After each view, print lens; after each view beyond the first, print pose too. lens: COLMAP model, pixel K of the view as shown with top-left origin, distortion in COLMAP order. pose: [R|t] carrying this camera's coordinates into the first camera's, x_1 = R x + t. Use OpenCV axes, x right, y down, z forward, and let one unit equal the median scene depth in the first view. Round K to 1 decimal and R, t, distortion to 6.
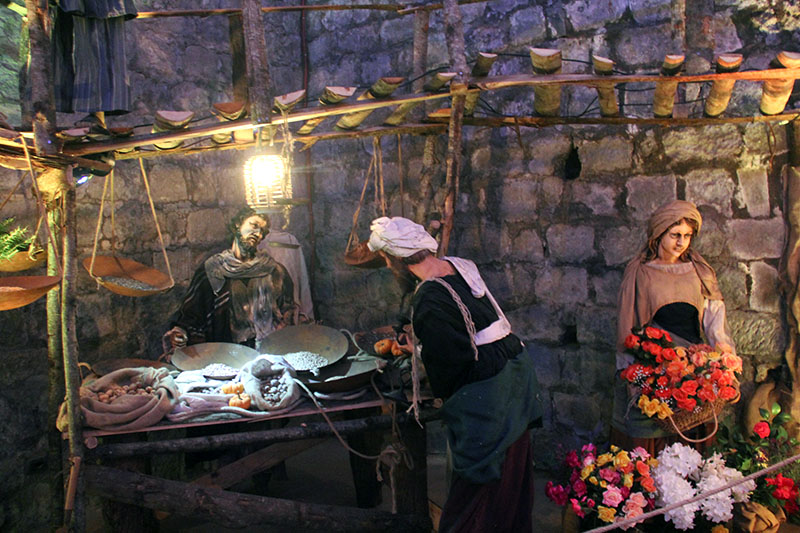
lens RADIAL K [[673.2, 0, 403.1], [0, 673.2, 279.5], [0, 0, 1]] dist [-0.171039, 0.131697]
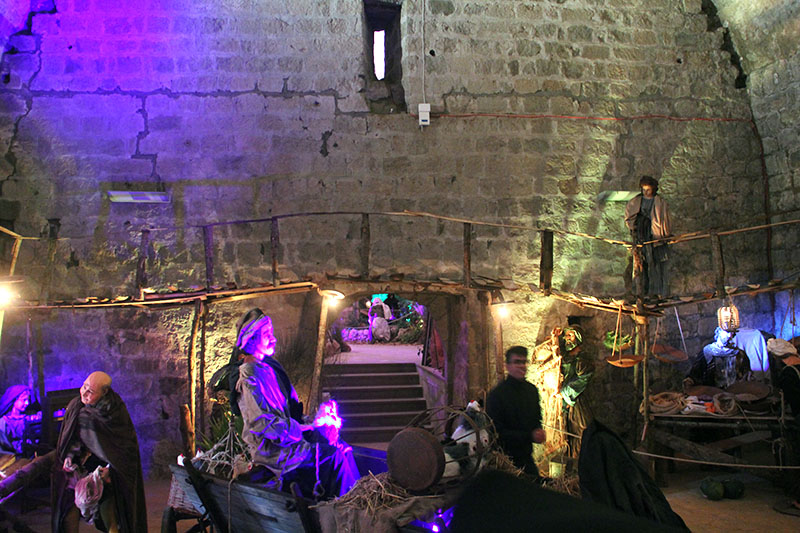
lens RADIAL K [[673.2, 0, 403.1], [0, 673.2, 279.5], [0, 0, 1]] dist [-0.171039, 0.131697]
pose [[0.713600, -0.011768, -0.700455, 0.543791], [-0.040772, 0.997466, -0.058295, -0.095667], [0.699366, 0.070158, 0.711312, -1.332142]]
